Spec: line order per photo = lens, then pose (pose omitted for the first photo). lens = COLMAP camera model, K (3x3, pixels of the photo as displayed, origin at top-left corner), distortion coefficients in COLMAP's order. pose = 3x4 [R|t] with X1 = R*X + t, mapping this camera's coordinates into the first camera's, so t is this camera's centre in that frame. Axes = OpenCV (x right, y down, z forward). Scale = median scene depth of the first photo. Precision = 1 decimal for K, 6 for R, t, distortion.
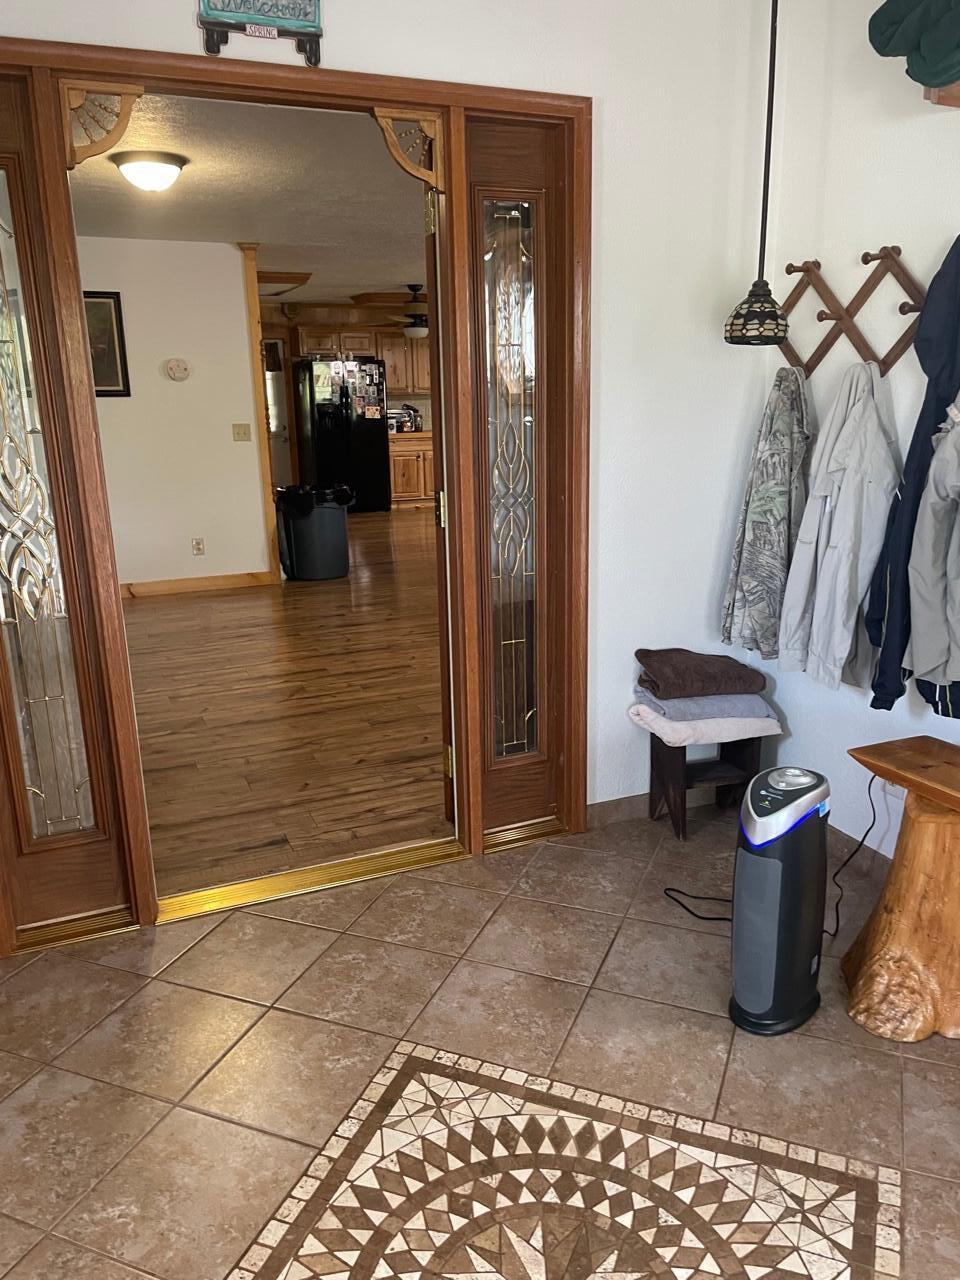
lens RADIAL K [[981.2, 0, 480.3], [0, 981.2, 643.0], [0, 0, 1]] dist [0.037850, -0.077354]
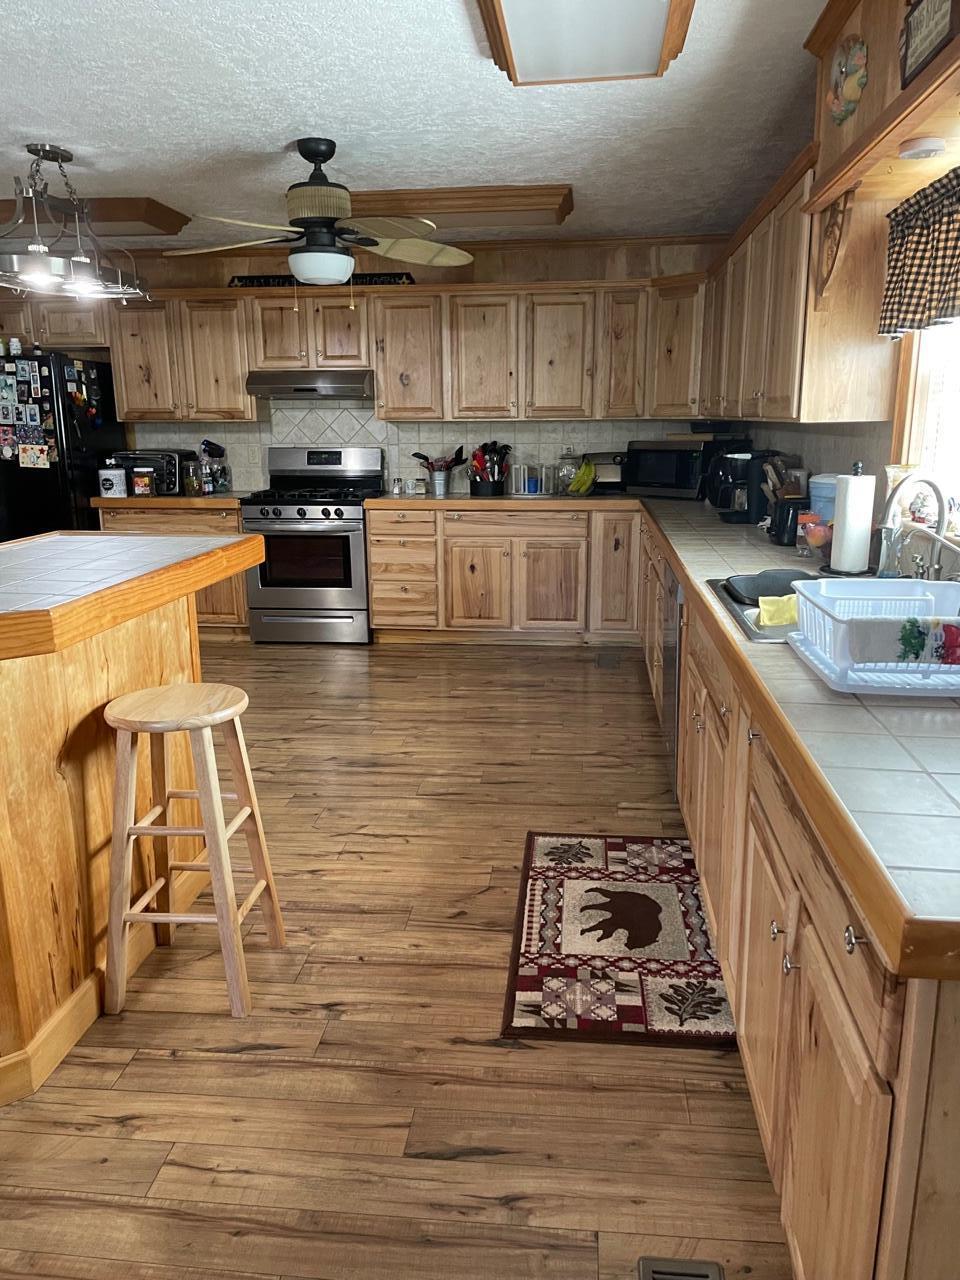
lens RADIAL K [[981.2, 0, 482.0], [0, 981.2, 638.7], [0, 0, 1]] dist [0.037850, -0.077354]
pose [[0.873856, 0.120007, -0.471141, 0.330530], [-0.131817, 0.991242, 0.007995, -0.172545], [0.467974, 0.055118, 0.882021, 0.654312]]
